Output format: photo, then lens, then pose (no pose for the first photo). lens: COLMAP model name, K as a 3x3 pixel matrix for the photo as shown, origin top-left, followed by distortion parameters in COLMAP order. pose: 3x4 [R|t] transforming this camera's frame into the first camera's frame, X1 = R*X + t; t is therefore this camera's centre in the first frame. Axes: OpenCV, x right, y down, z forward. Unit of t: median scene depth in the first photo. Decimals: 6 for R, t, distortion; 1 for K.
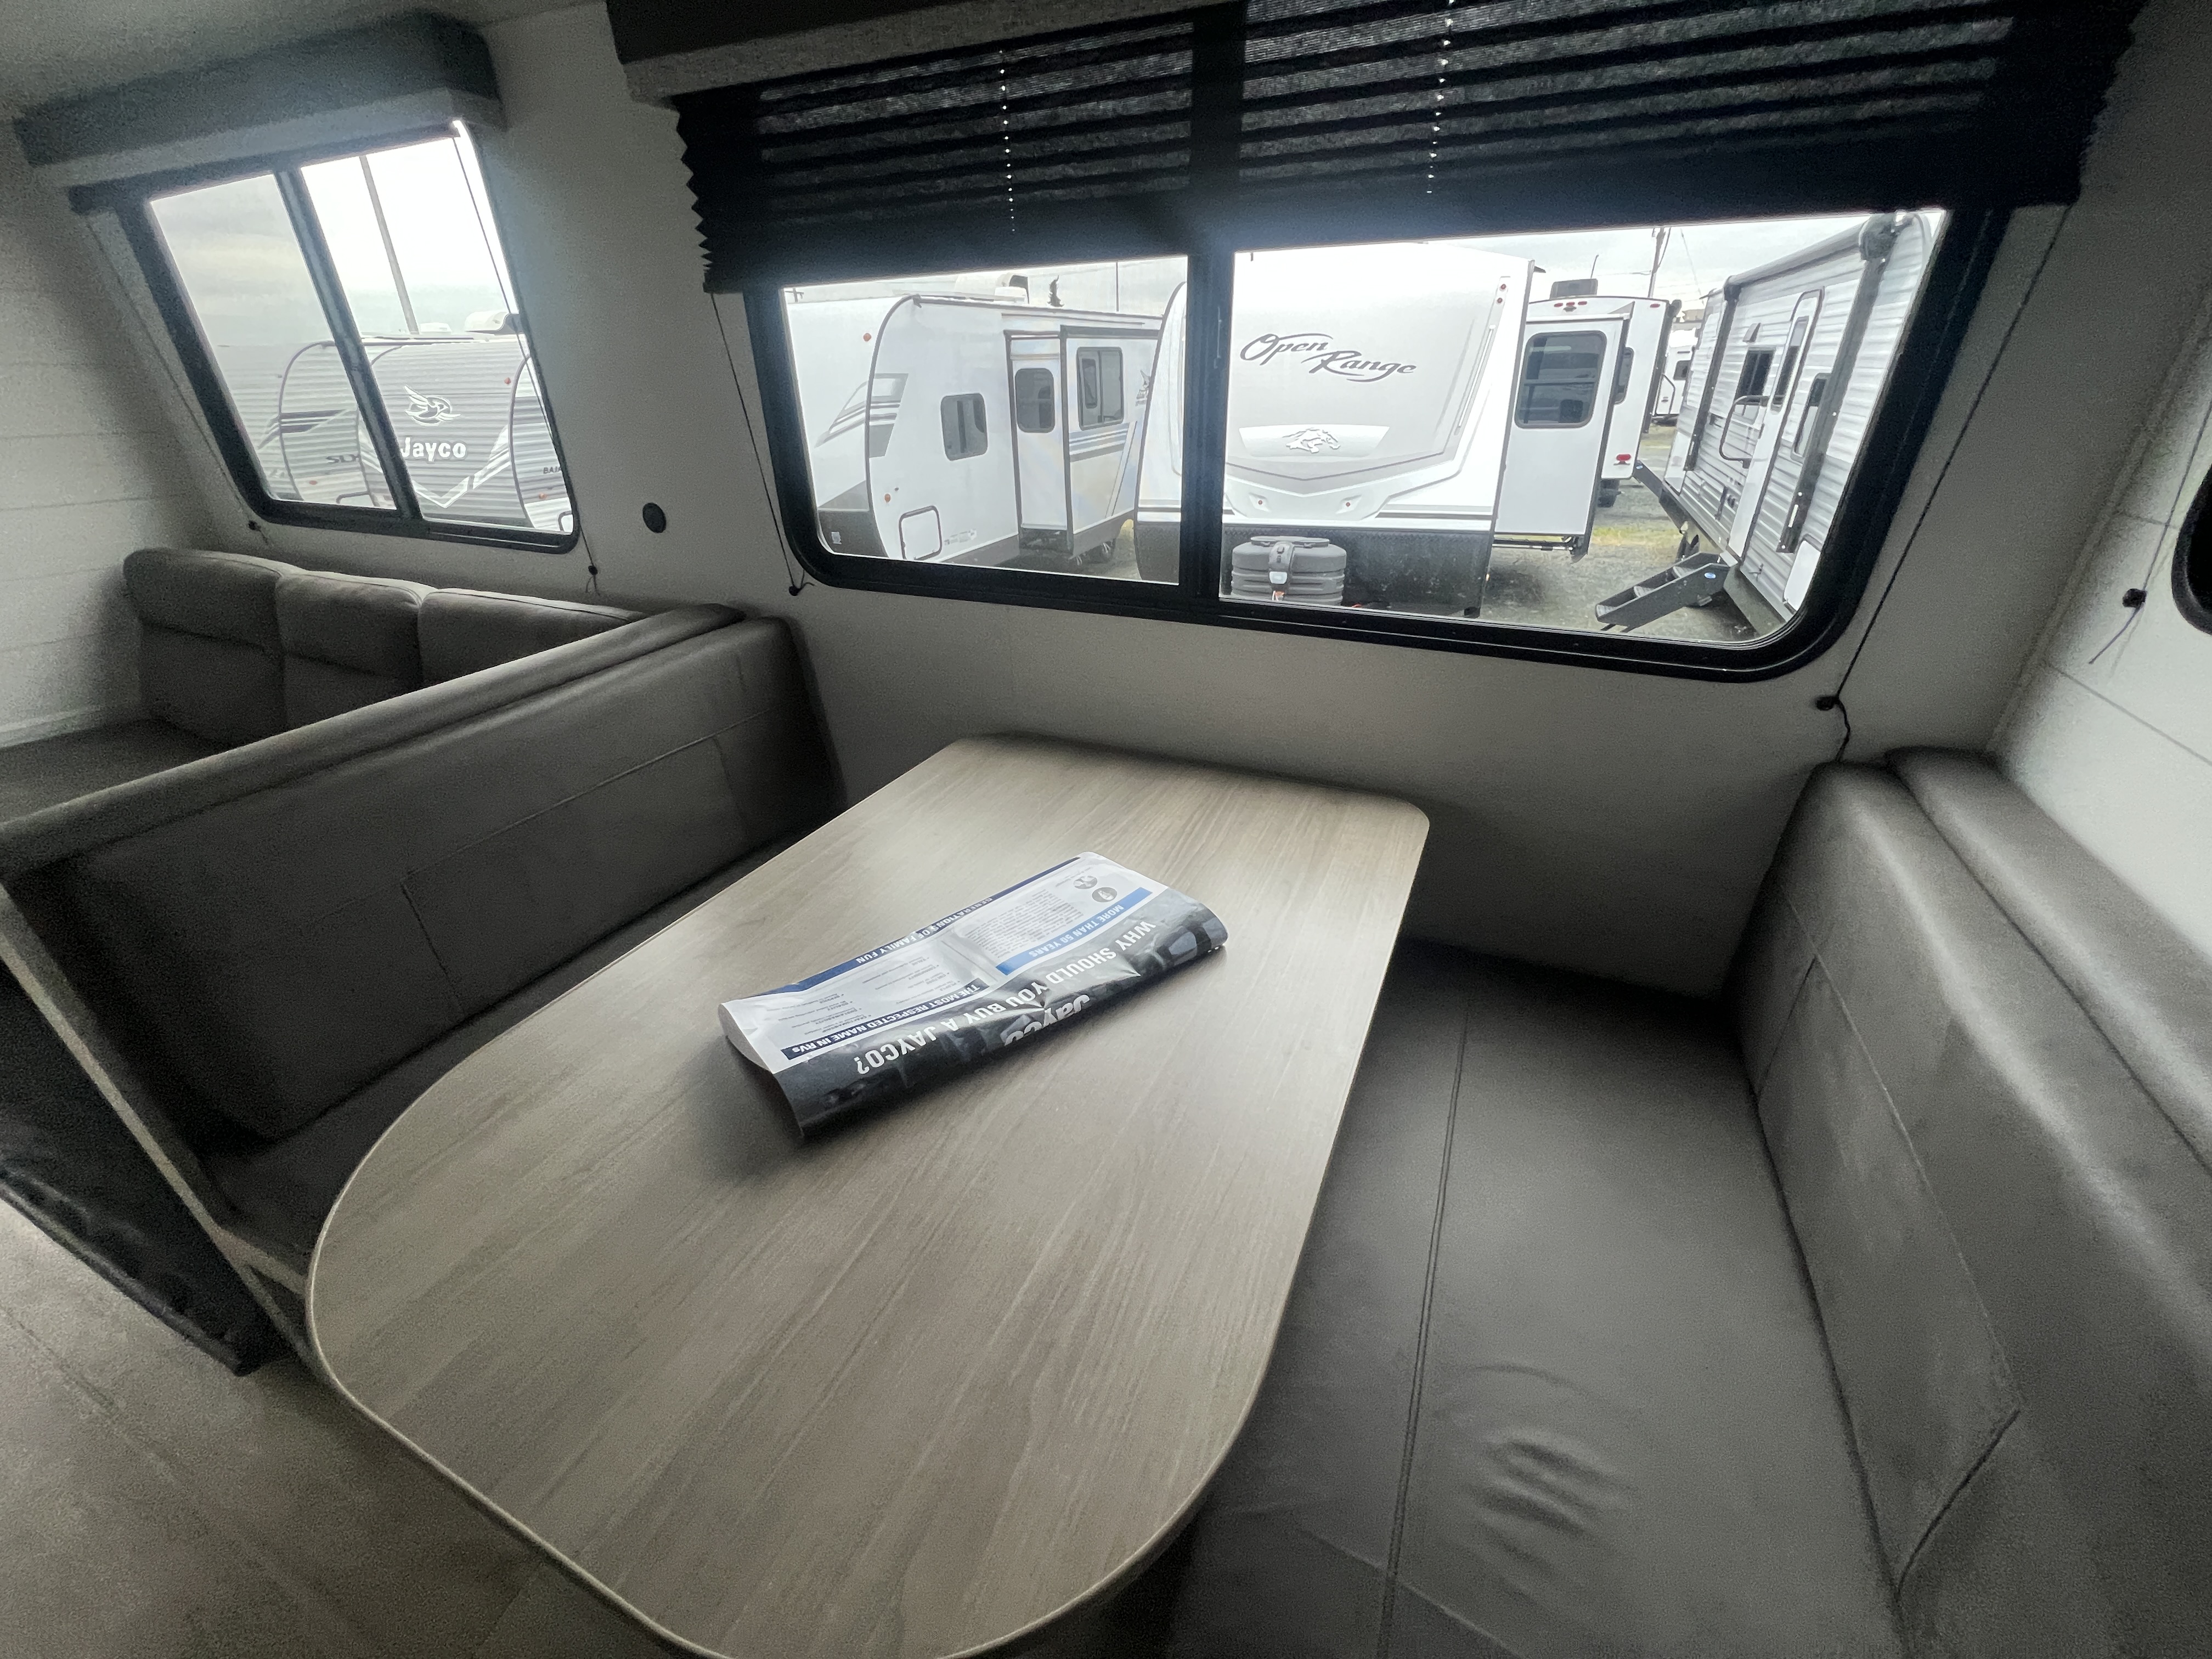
lens RADIAL K [[891.3, 0, 1108.6], [0, 891.3, 821.3], [0, 0, 1]] dist [-0.001728, -0.000647]
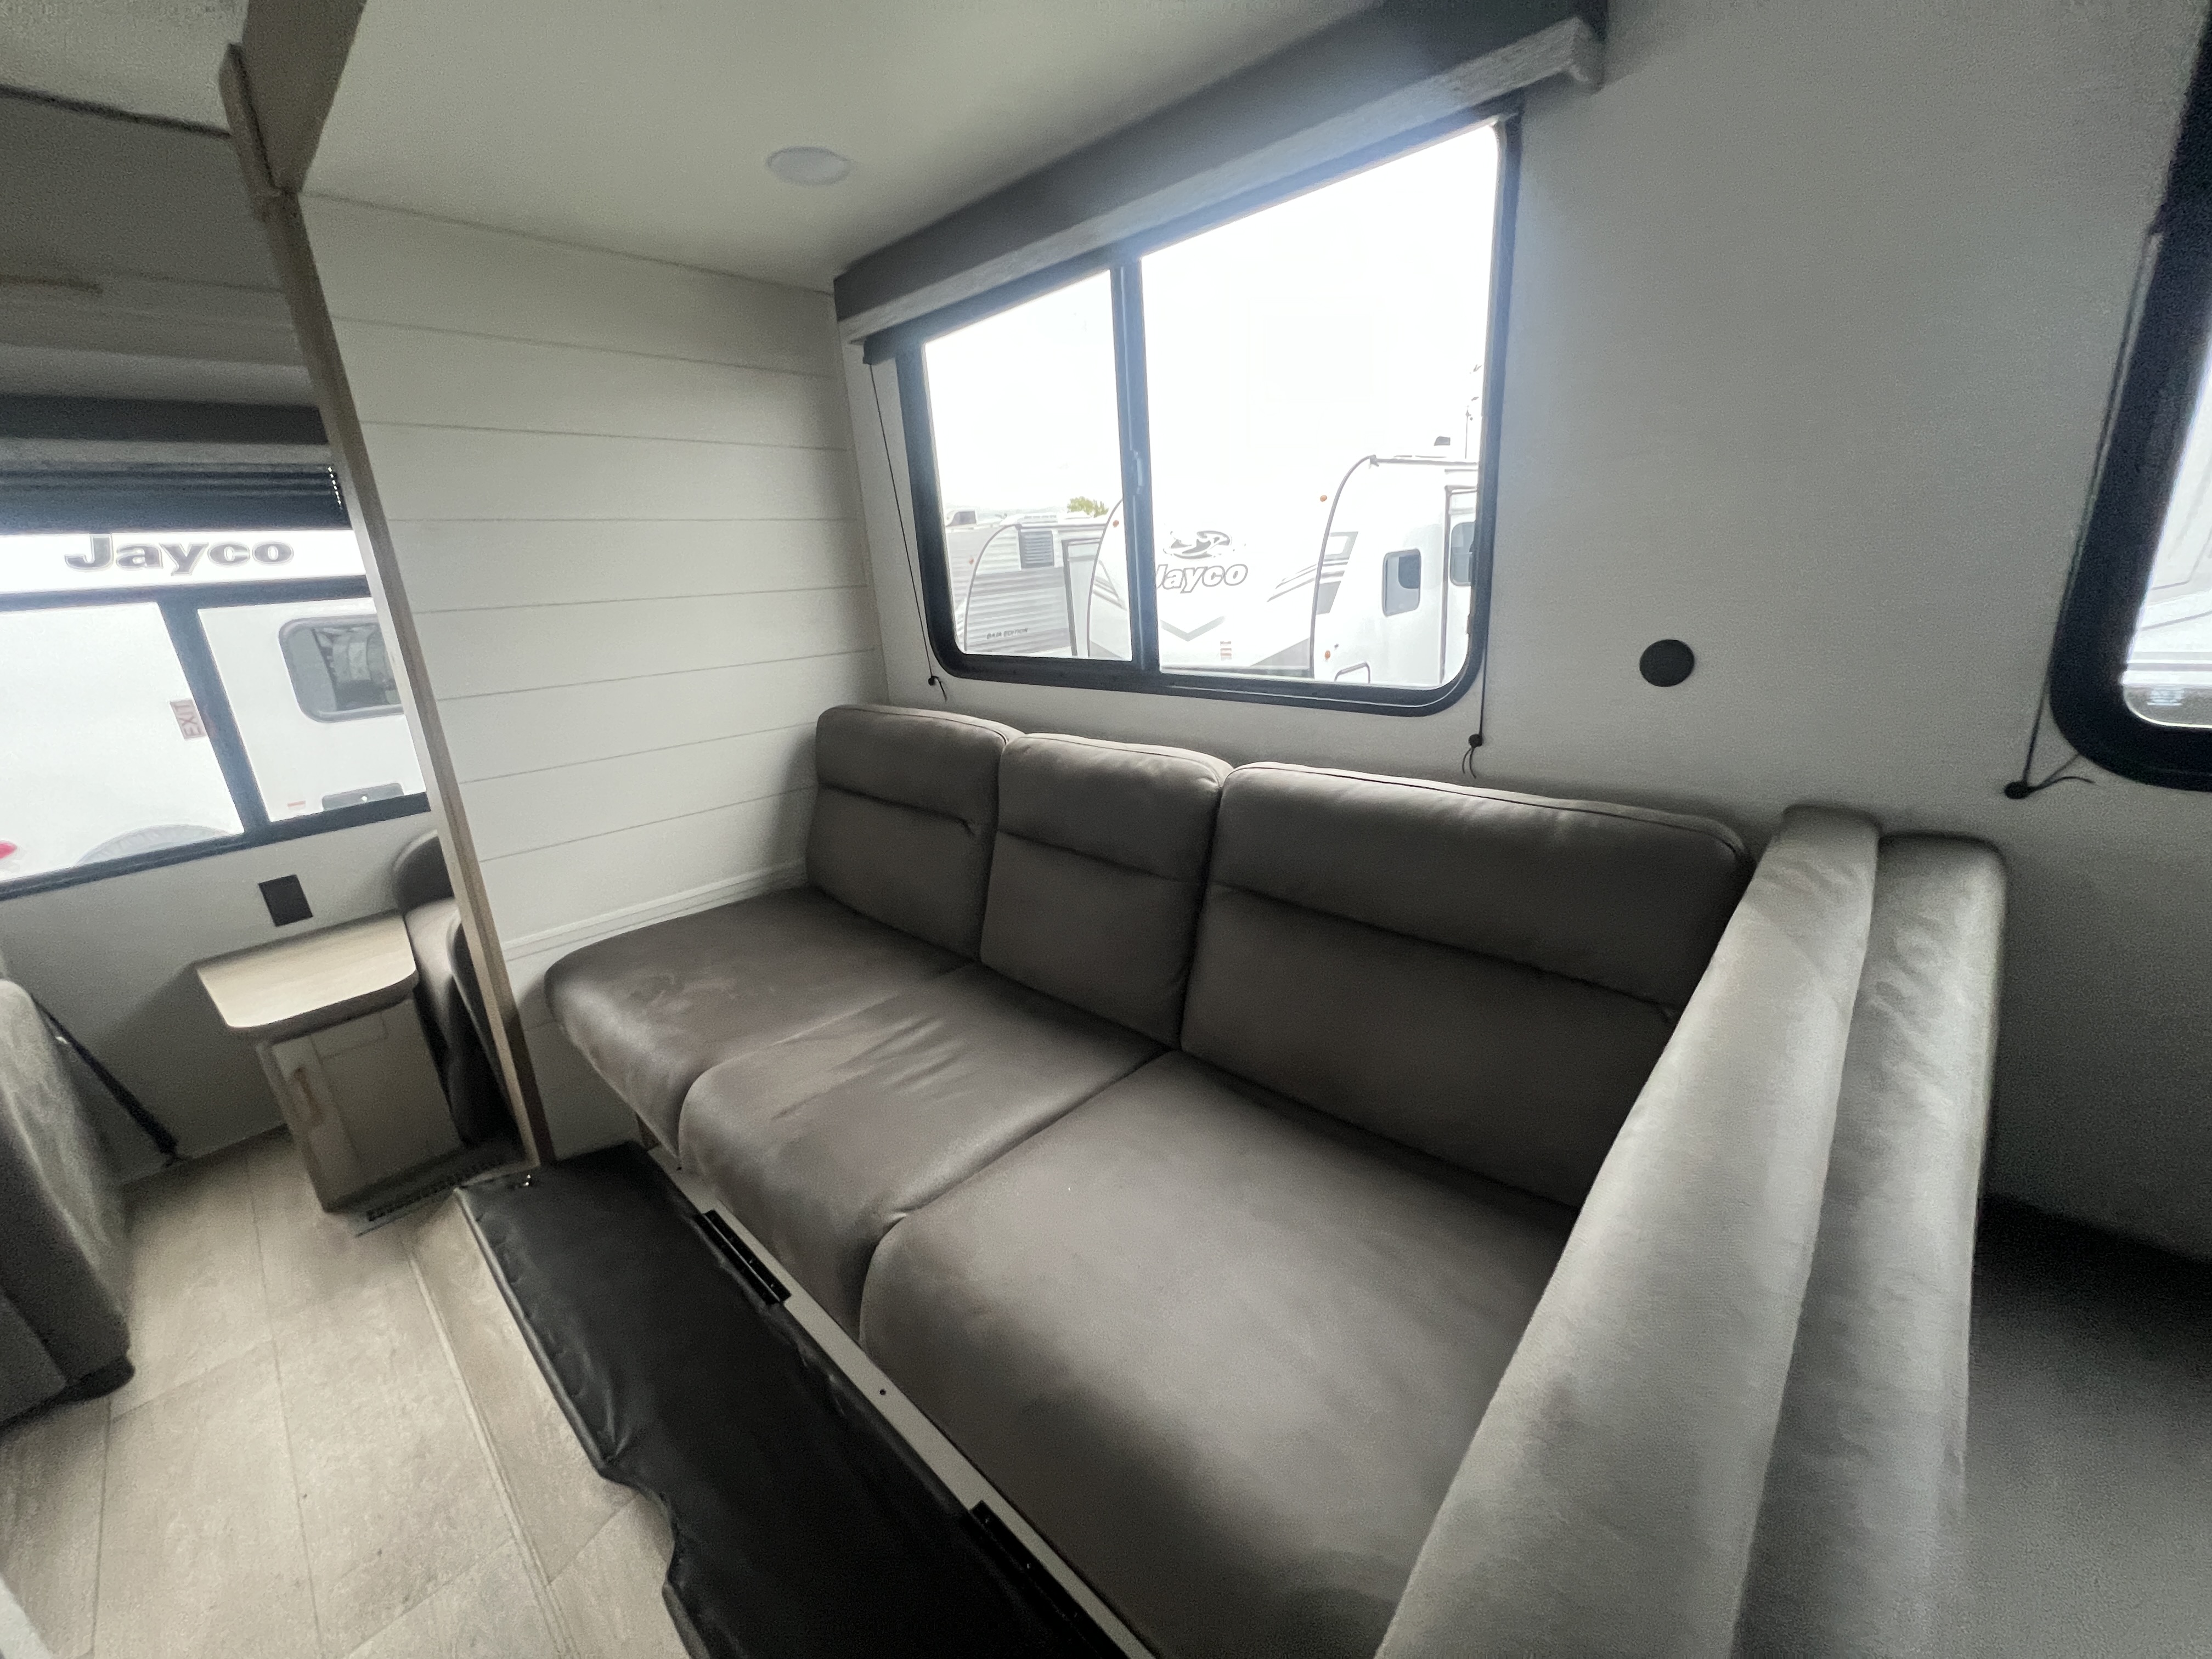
lens RADIAL K [[885.6, 0, 1109.9], [0, 885.6, 823.4], [0, 0, 1]] dist [-0.003541, 0.000531]
pose [[0.944300, 0.047825, -0.325592, -0.398039], [-0.100560, 0.983995, -0.147114, -0.061693], [0.313345, 0.171661, 0.933995, 0.196536]]
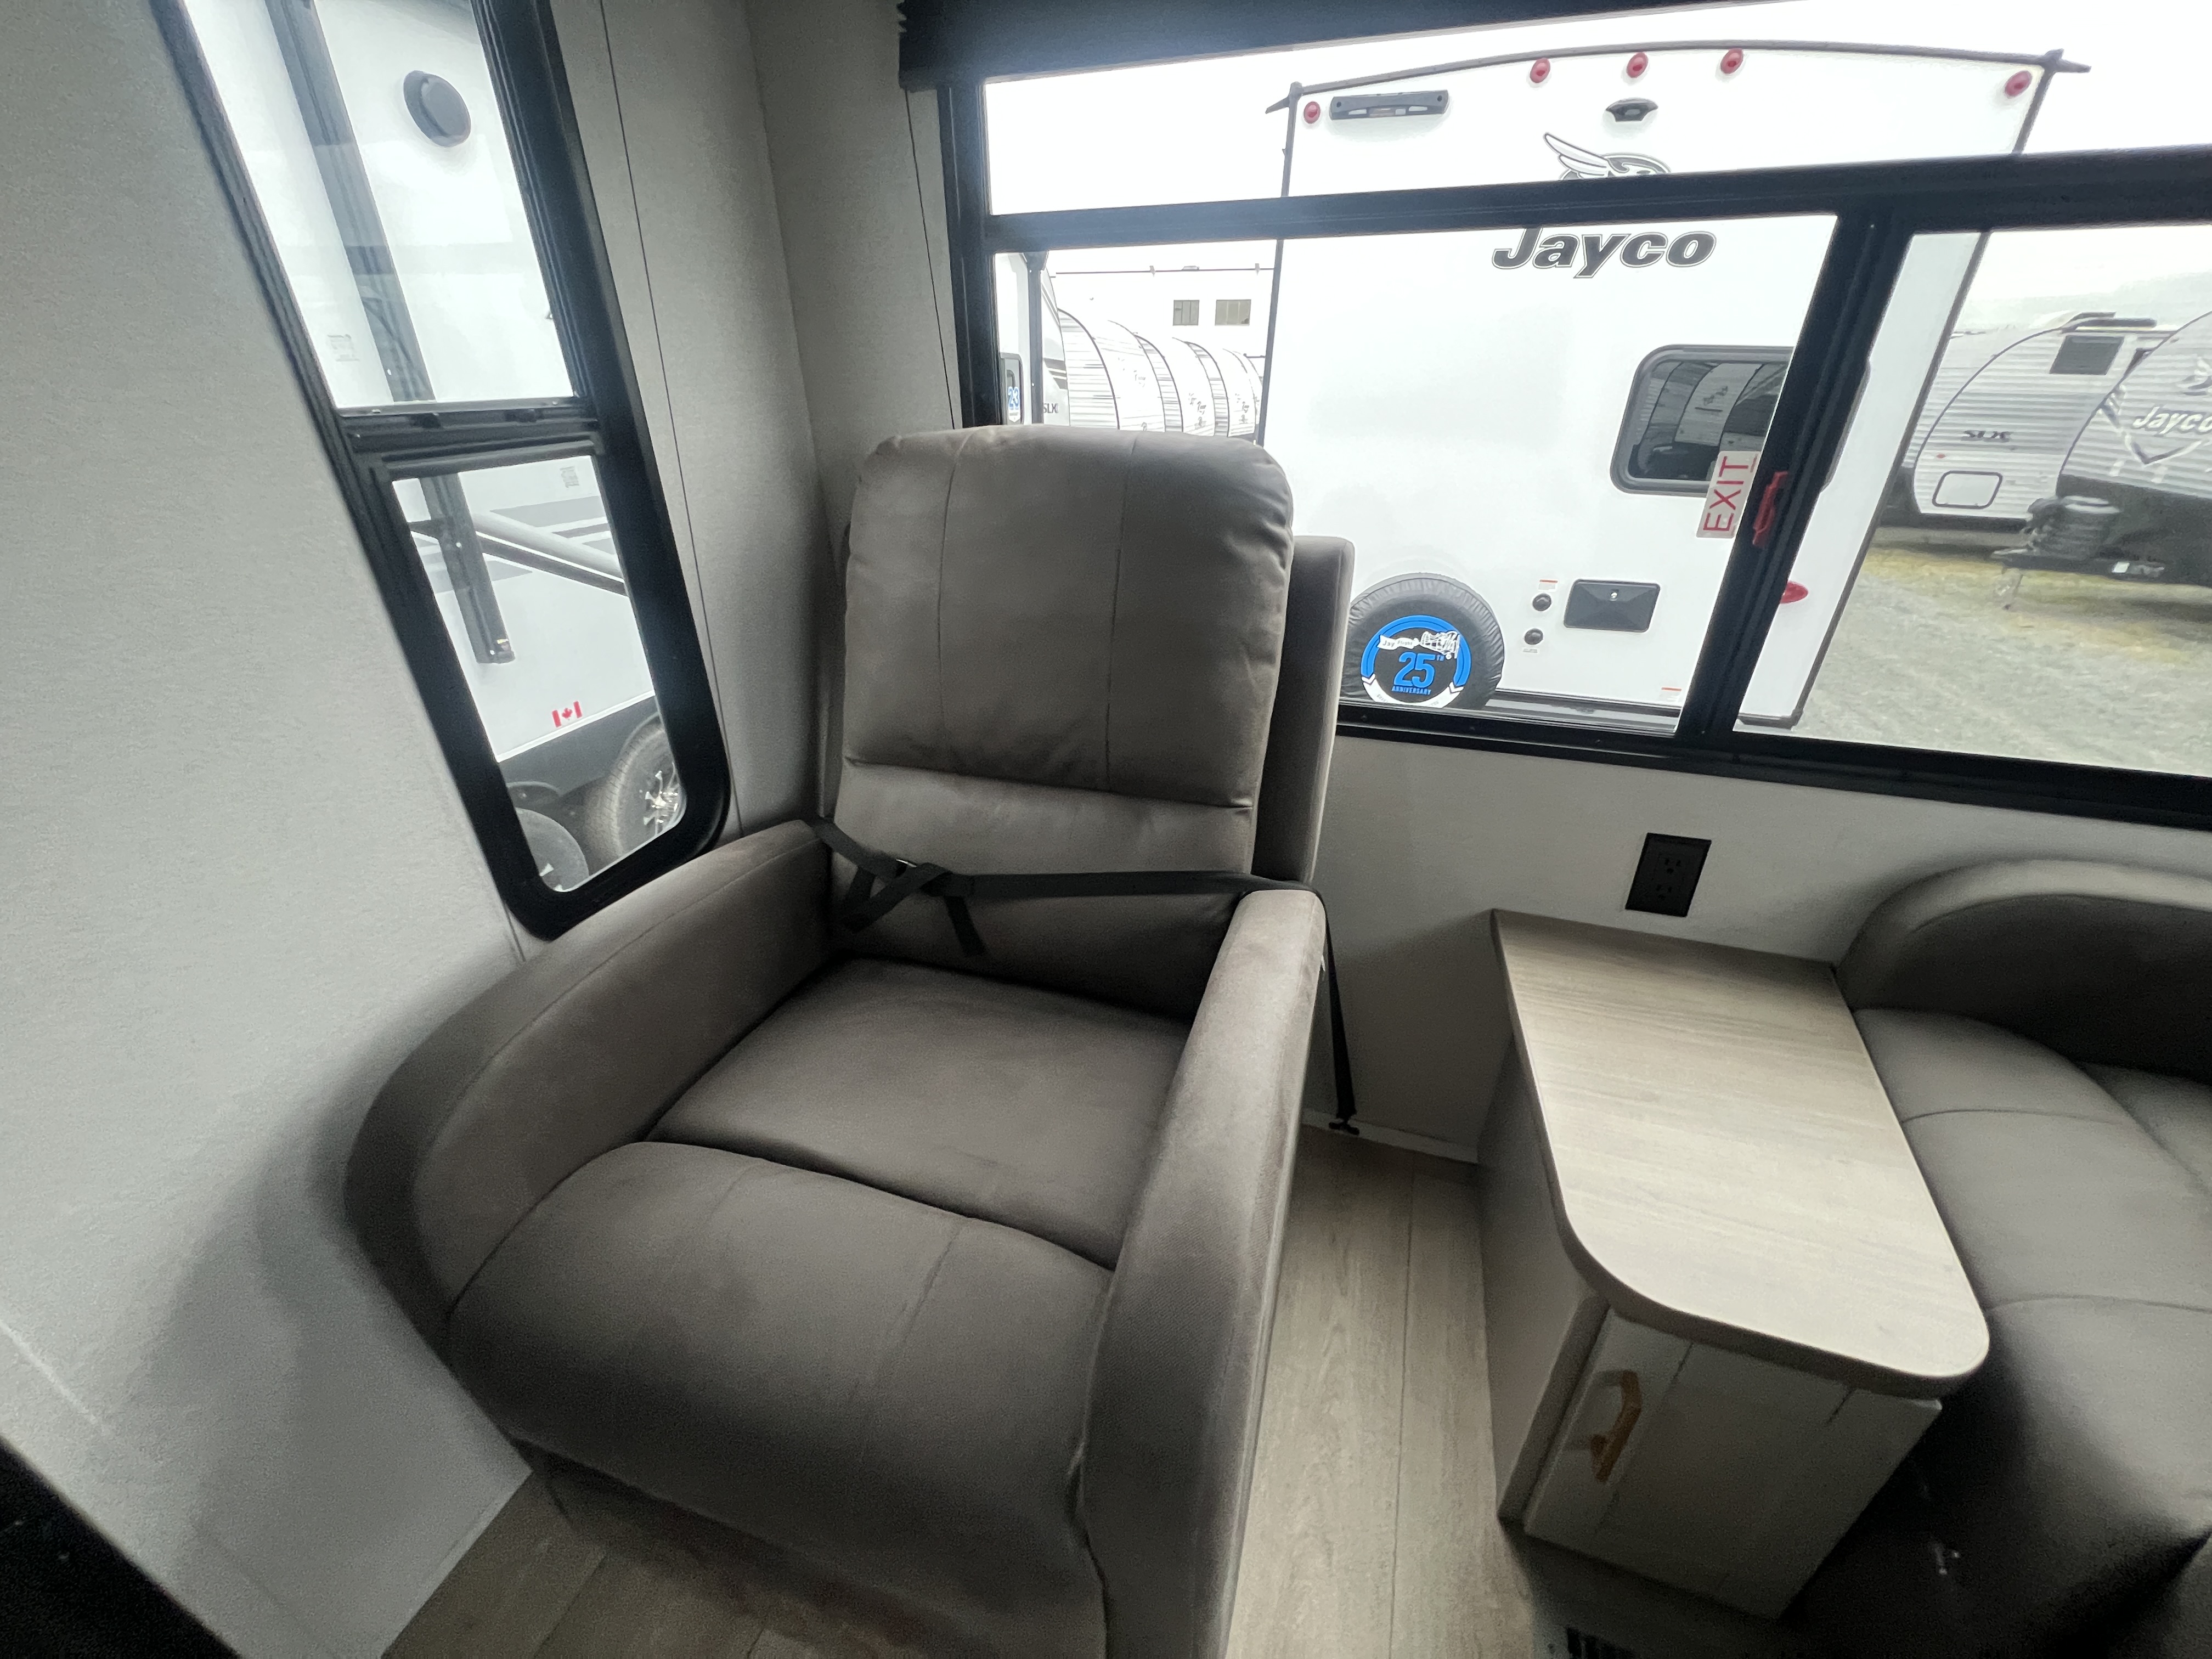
lens RADIAL K [[878.2, 0, 1102.1], [0, 878.2, 823.5], [0, 0, 1]] dist [-0.004561, -0.000224]
pose [[0.091448, 0.475853, -0.874758, -1.007641], [-0.451984, 0.802575, 0.389337, -0.096064], [0.887326, 0.359772, 0.288472, 0.348564]]
